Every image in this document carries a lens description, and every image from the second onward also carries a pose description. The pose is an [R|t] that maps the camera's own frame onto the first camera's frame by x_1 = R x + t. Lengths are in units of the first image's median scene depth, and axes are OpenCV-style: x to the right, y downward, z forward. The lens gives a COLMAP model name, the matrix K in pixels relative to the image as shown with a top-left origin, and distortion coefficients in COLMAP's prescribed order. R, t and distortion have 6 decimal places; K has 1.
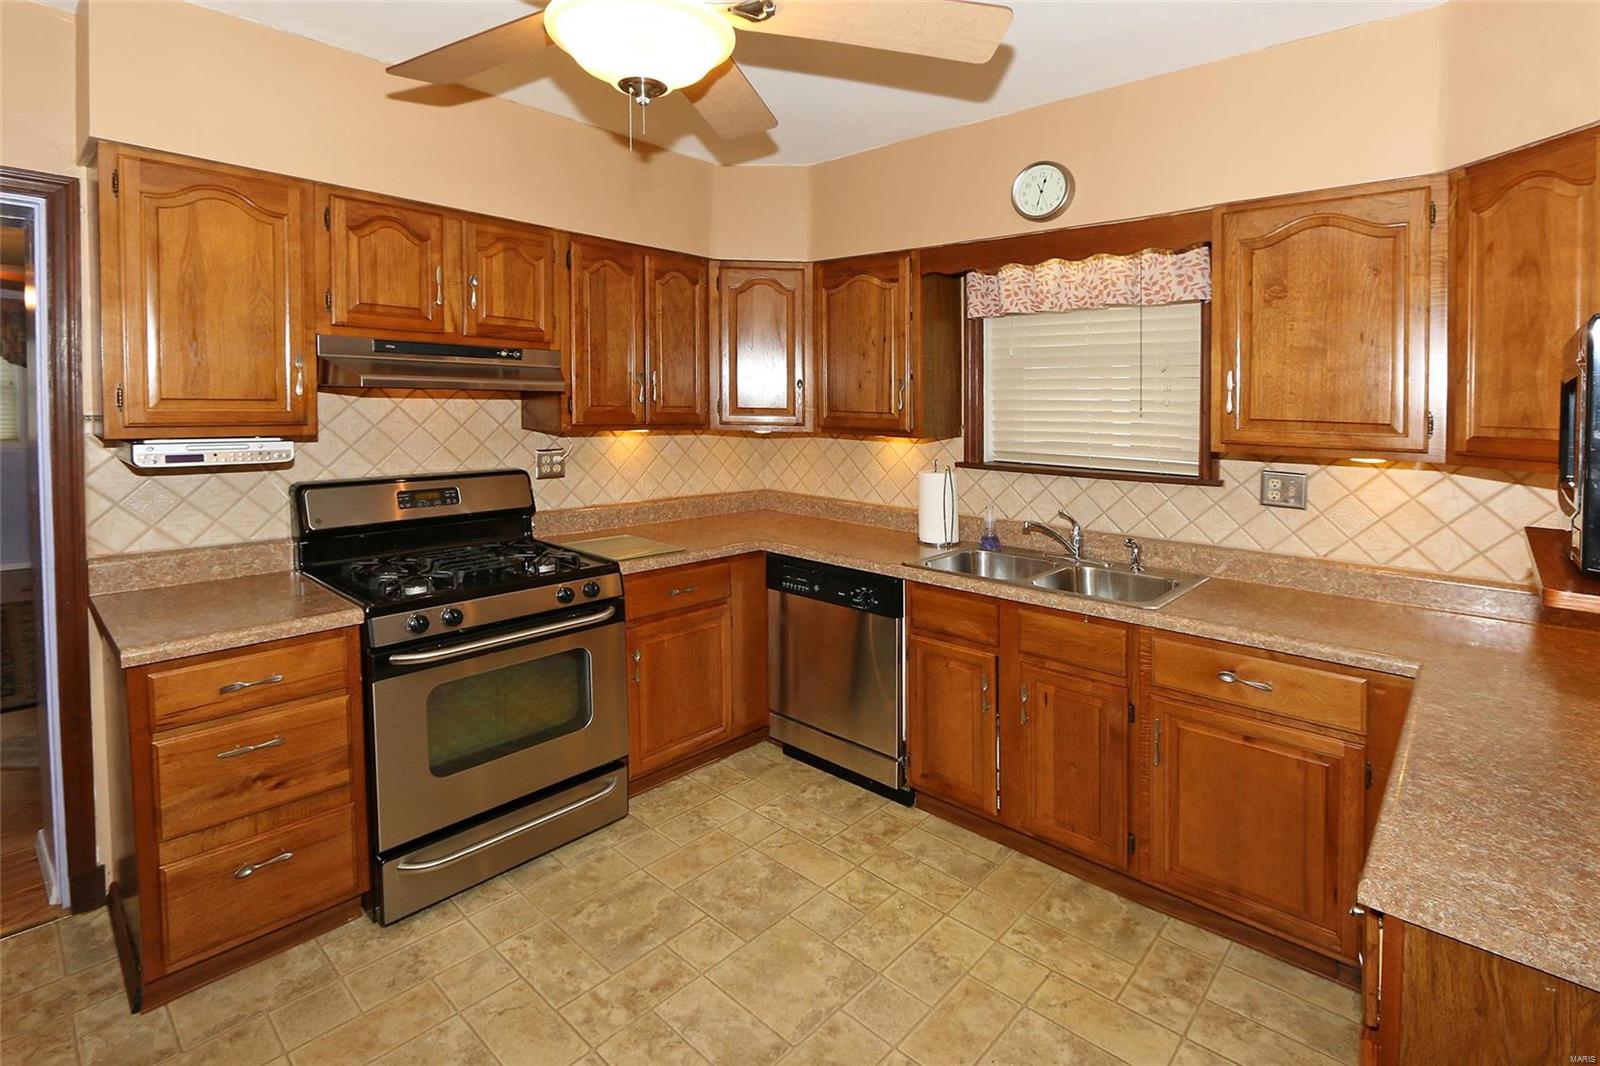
lens RADIAL K [[756.1, 0, 814.9], [0, 756.1, 531.0], [0, 0, 1]] dist [-0.006352, -0.000953]
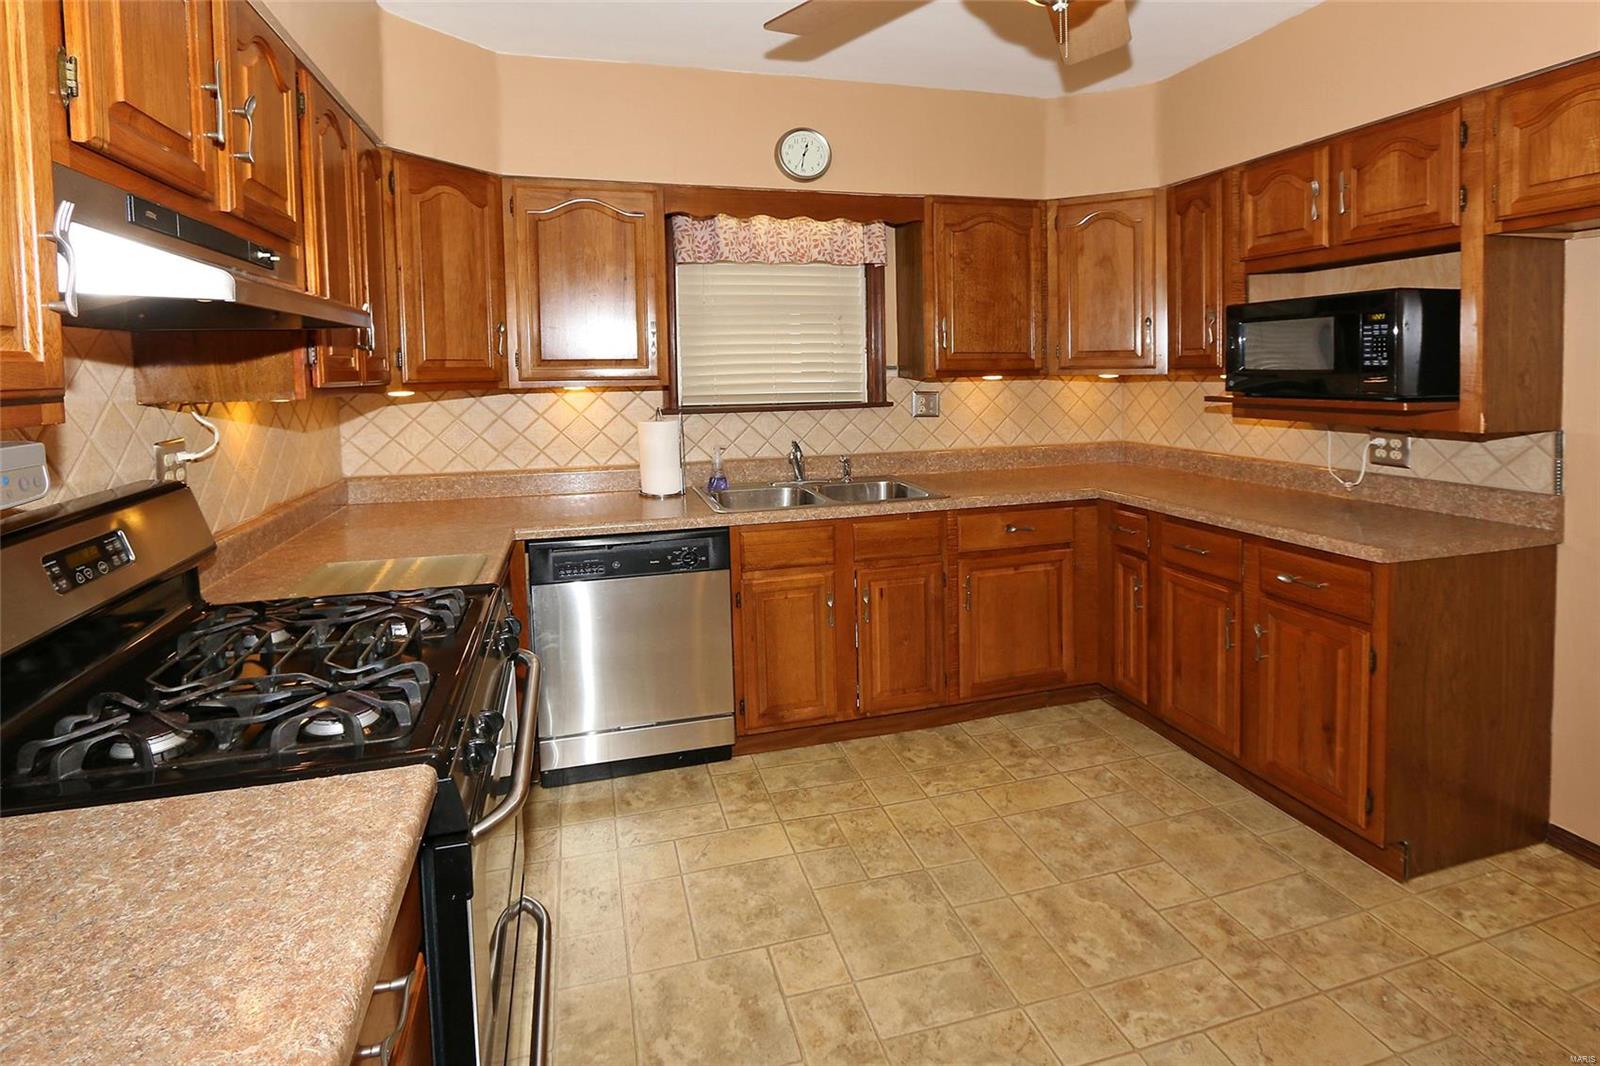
lens RADIAL K [[756.1, 0, 771.3], [0, 756.1, 485.4], [0, 0, 1]] dist [-0.006352, -0.000953]
pose [[0.549544, -0.155781, 0.820813, -0.791096], [0.159244, 0.983982, 0.080133, -0.071492], [-0.820148, 0.086673, 0.565548, 0.493777]]
